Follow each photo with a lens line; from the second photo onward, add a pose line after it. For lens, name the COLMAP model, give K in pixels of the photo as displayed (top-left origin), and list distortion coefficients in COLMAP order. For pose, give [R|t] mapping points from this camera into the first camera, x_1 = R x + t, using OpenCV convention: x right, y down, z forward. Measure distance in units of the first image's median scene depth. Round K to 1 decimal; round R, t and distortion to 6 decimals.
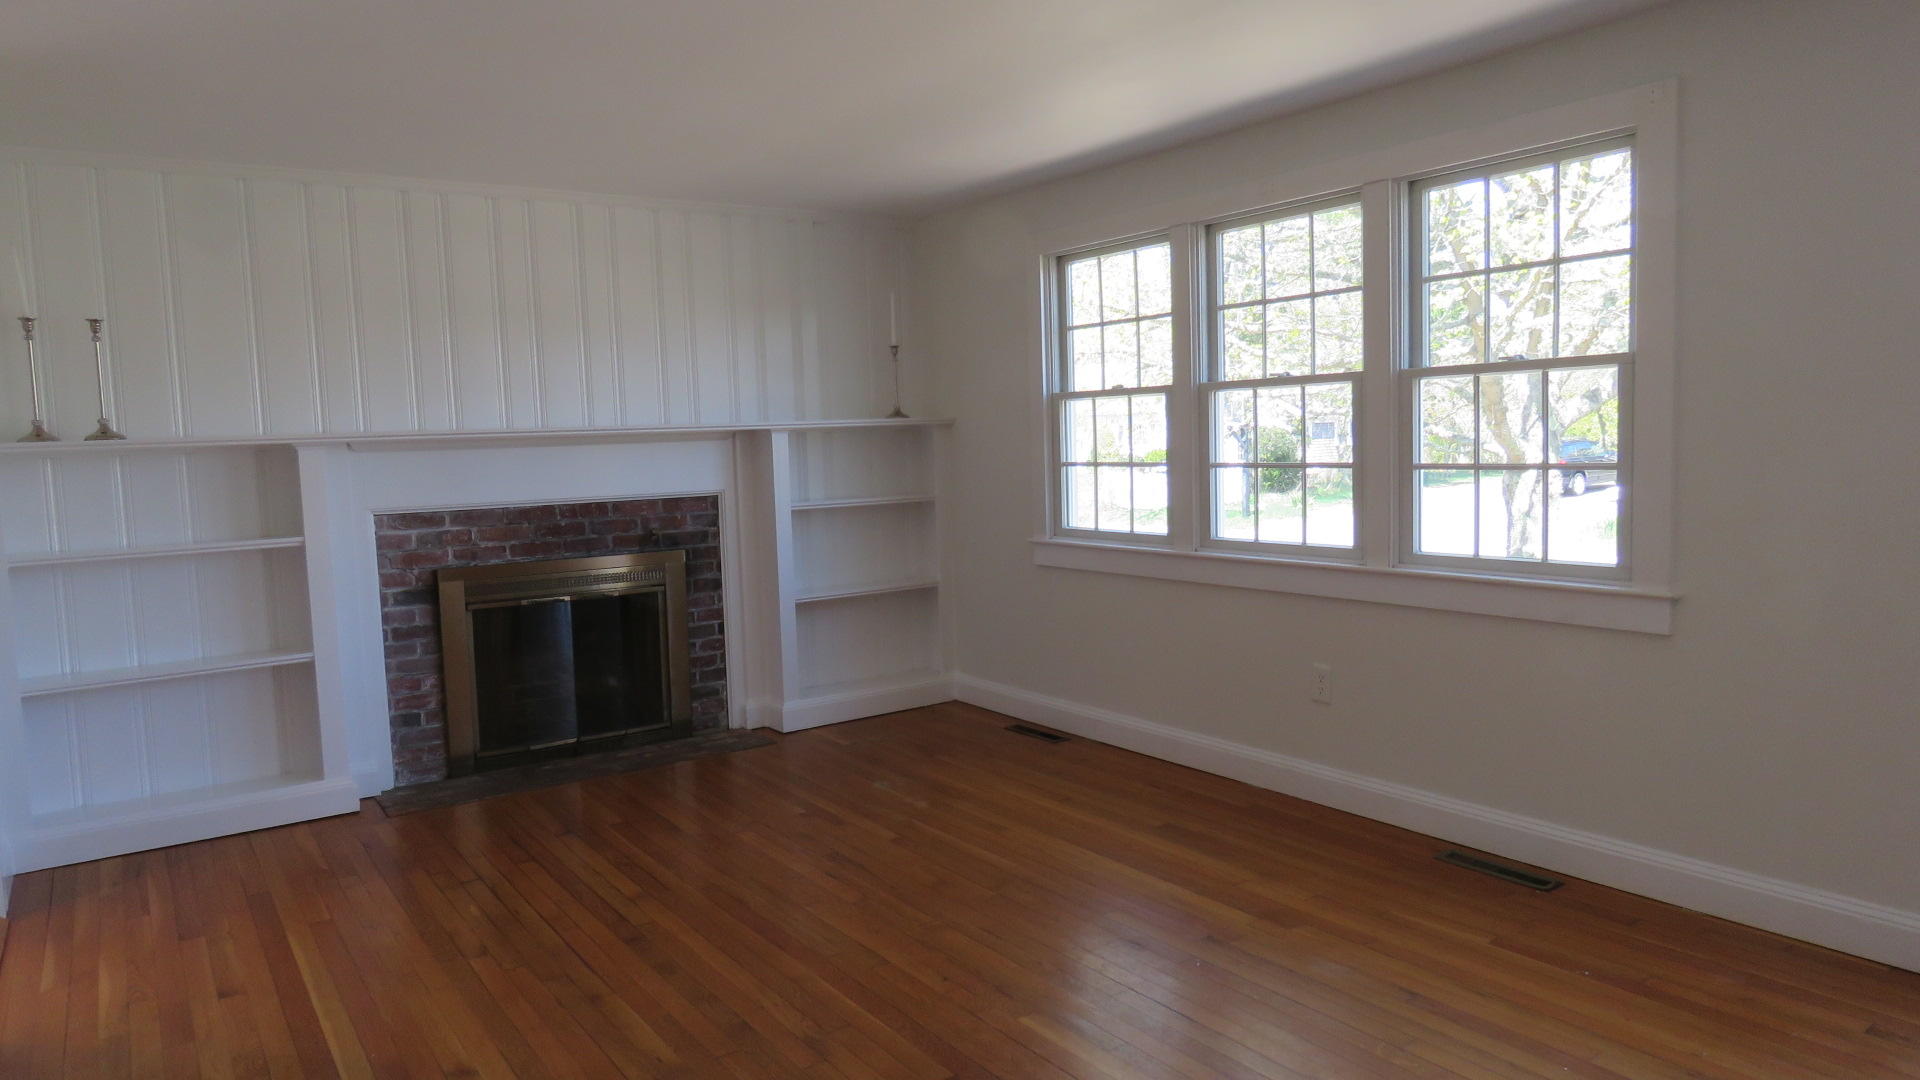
lens RADIAL K [[1226.8, 0, 974.6], [0, 1226.8, 544.3], [0, 0, 1]] dist [0.009343, 0.002241]
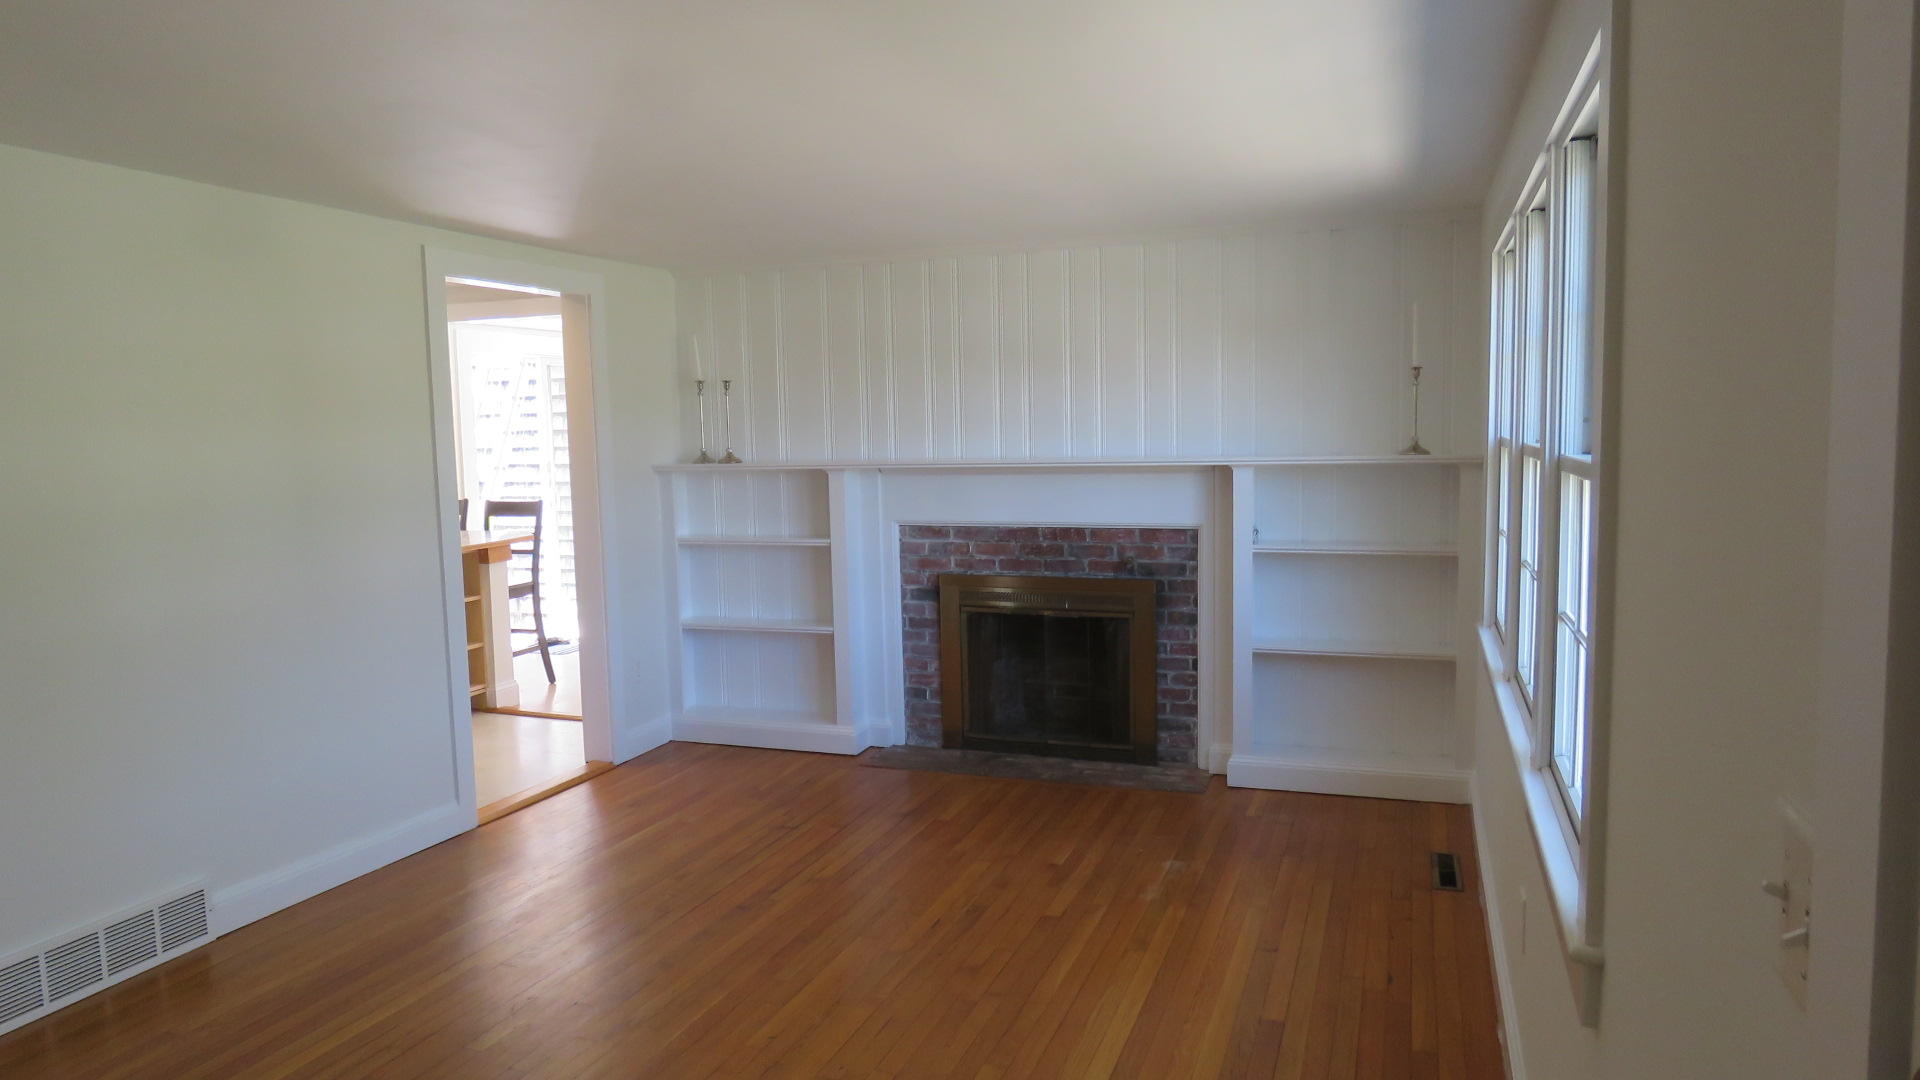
lens RADIAL K [[1226.8, 0, 969.1], [0, 1226.8, 532.6], [0, 0, 1]] dist [0.009343, 0.002241]
pose [[0.567952, 0.090112, -0.818114, 0.548975], [-0.075568, 0.995499, 0.057189, -0.089460], [0.819585, 0.029342, 0.572205, 0.330778]]
